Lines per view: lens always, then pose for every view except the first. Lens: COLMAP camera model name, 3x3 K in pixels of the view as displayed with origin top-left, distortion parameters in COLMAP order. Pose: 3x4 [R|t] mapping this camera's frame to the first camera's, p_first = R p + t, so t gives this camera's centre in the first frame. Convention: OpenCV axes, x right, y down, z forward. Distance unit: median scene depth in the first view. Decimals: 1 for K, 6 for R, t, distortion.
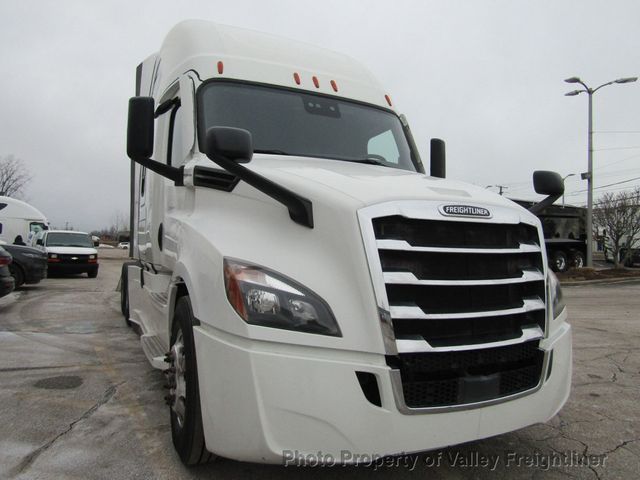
lens RADIAL K [[447.2, 0, 321.6], [0, 447.2, 242.0], [0, 0, 1]] dist [-0.026217, 0.007062]
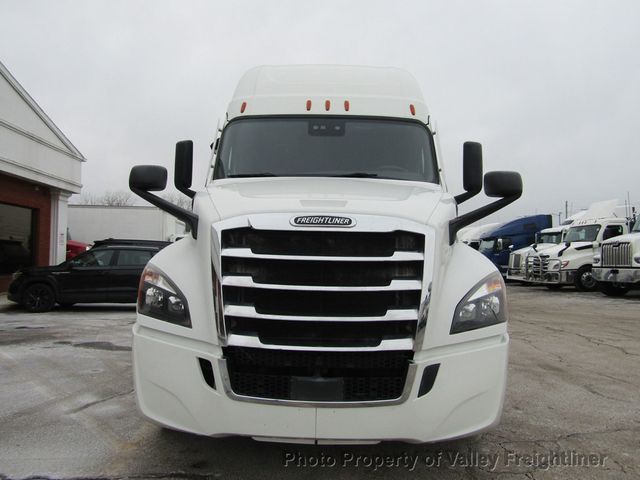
lens RADIAL K [[447.2, 0, 324.0], [0, 447.2, 242.3], [0, 0, 1]] dist [-0.026217, 0.007062]
pose [[0.897636, -0.016603, -0.440426, 0.812384], [0.003476, 0.999526, -0.030595, 0.014389], [0.440725, 0.025932, 0.897268, 0.051096]]
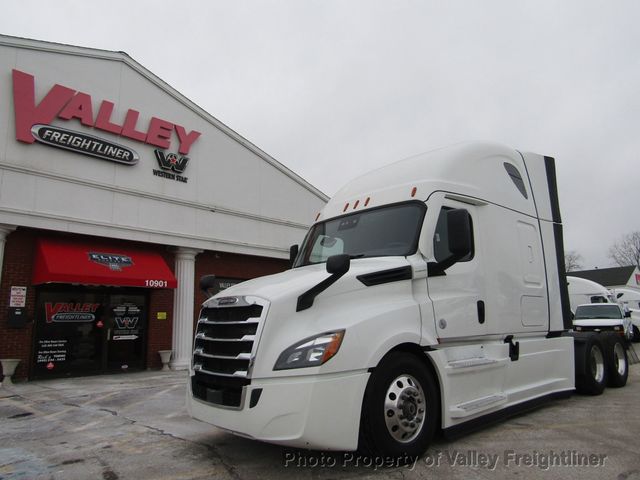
lens RADIAL K [[447.2, 0, 323.1], [0, 447.2, 240.0], [0, 0, 1]] dist [-0.026217, 0.007062]
pose [[0.297491, -0.195077, -0.934582, 2.322791], [0.038092, 0.980548, -0.192546, 0.055797], [0.953964, 0.021681, 0.299135, 0.833719]]
